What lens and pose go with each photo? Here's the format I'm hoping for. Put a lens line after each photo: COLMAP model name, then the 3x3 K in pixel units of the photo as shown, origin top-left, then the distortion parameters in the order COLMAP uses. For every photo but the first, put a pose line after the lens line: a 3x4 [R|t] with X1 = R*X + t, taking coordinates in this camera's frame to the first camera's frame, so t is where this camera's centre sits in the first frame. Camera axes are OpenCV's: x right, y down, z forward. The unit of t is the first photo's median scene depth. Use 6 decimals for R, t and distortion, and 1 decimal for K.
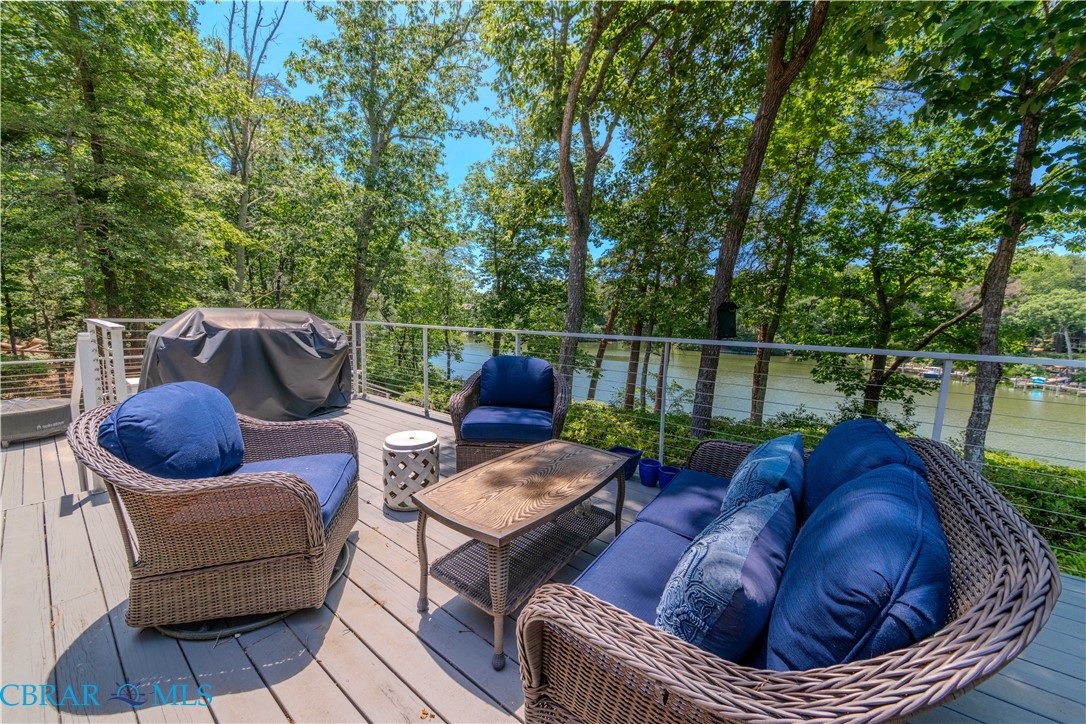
lens RADIAL K [[394.8, 0, 543.0], [0, 394.8, 362.0], [0, 0, 1]] dist [-0.000262, -0.000006]
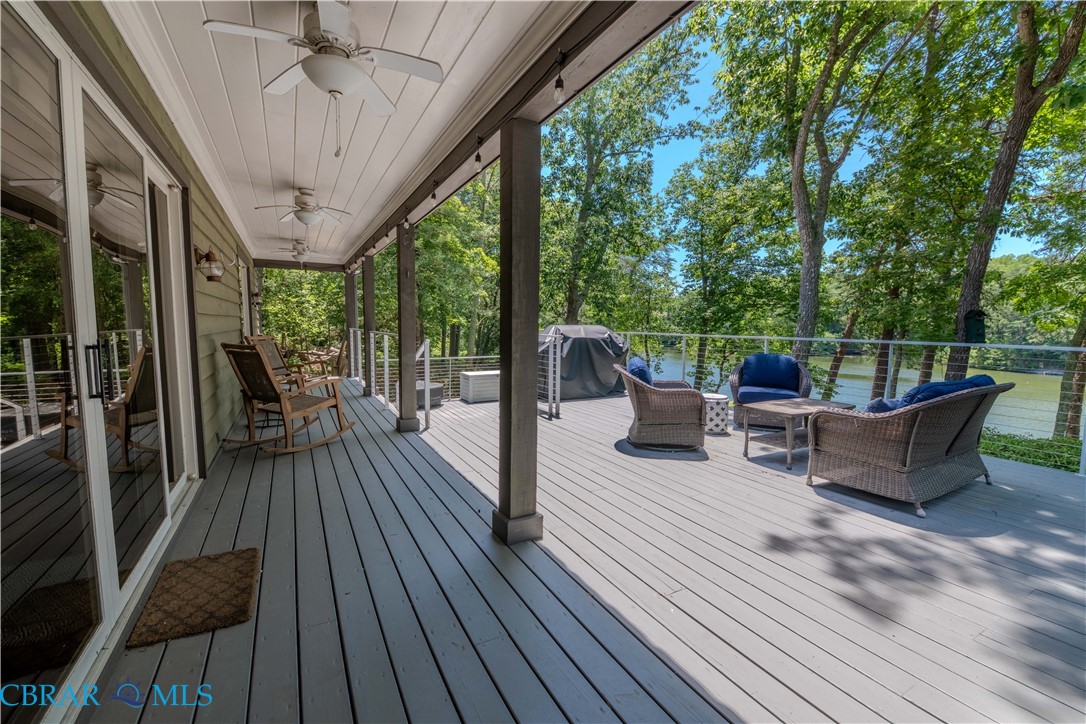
lens RADIAL K [[458.8, 0, 543.0], [0, 458.8, 362.0], [0, 0, 1]] dist [0.003000, -0.000166]
pose [[0.912400, 0.010763, -0.409158, -0.021880], [-0.025383, 0.999218, -0.030318, 0.014332], [0.408512, 0.038048, 0.911960, -0.143601]]
